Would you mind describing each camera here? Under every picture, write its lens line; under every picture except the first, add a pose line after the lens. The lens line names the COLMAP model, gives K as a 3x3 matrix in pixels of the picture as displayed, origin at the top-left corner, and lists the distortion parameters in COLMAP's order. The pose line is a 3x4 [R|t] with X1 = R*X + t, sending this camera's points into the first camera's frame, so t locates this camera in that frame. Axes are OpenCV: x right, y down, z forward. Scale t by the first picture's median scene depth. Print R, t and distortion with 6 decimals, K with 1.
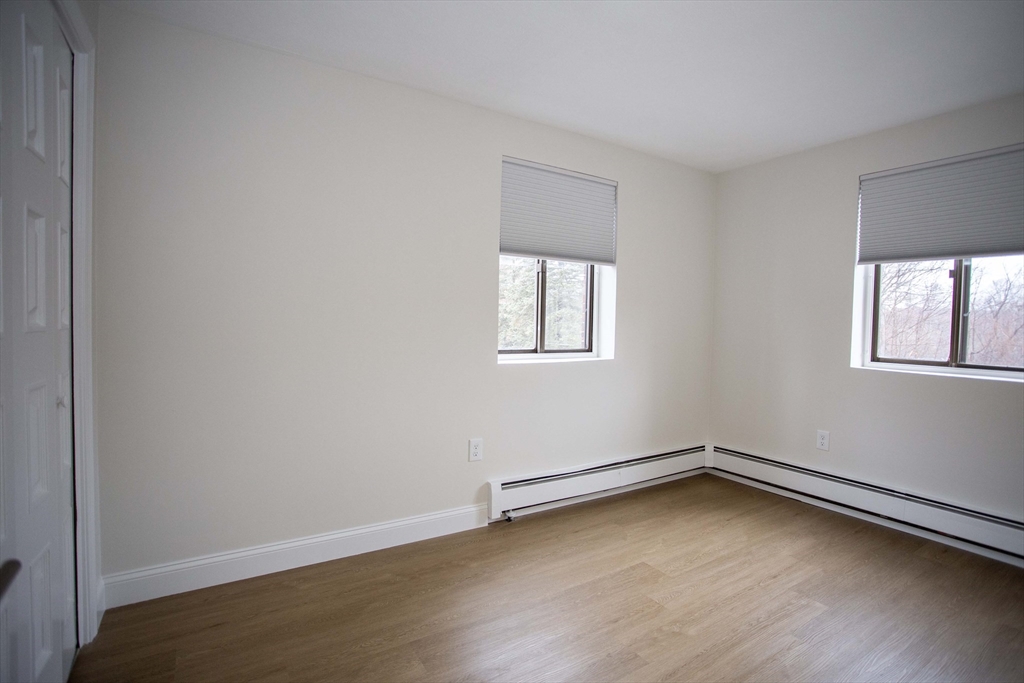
lens RADIAL K [[494.8, 0, 518.8], [0, 494.8, 338.4], [0, 0, 1]] dist [-0.065687, 0.024898]
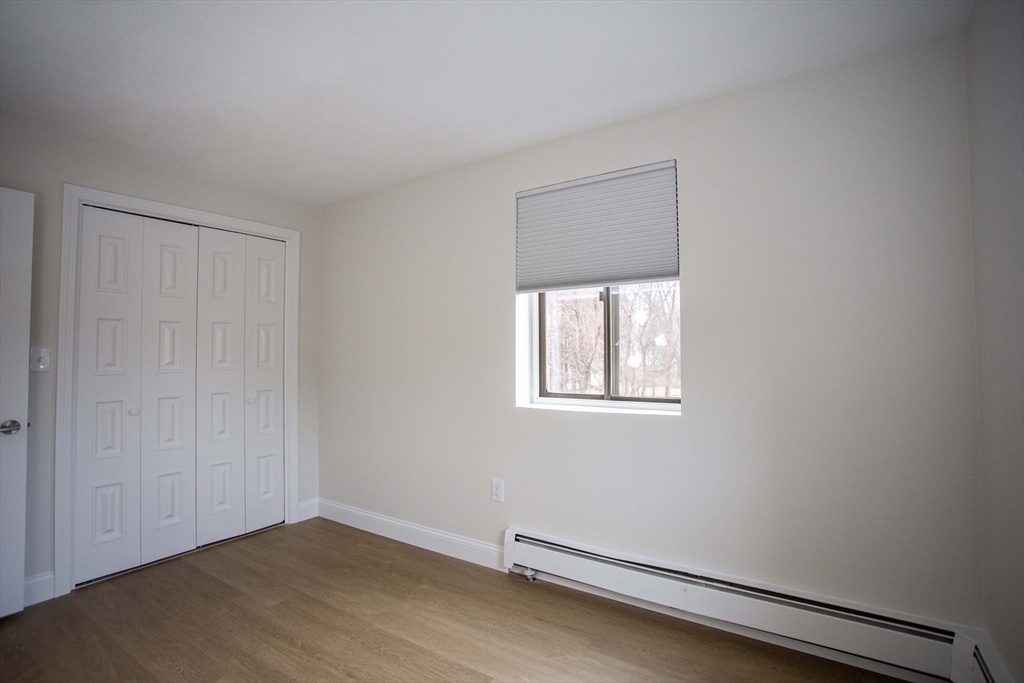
lens RADIAL K [[494.8, 0, 518.8], [0, 494.8, 338.4], [0, 0, 1]] dist [-0.065687, 0.024898]
pose [[0.402695, -0.051271, -0.913897, 0.859881], [-0.013458, 0.997990, -0.061919, -0.022301], [0.915235, 0.037234, 0.401196, 0.621735]]
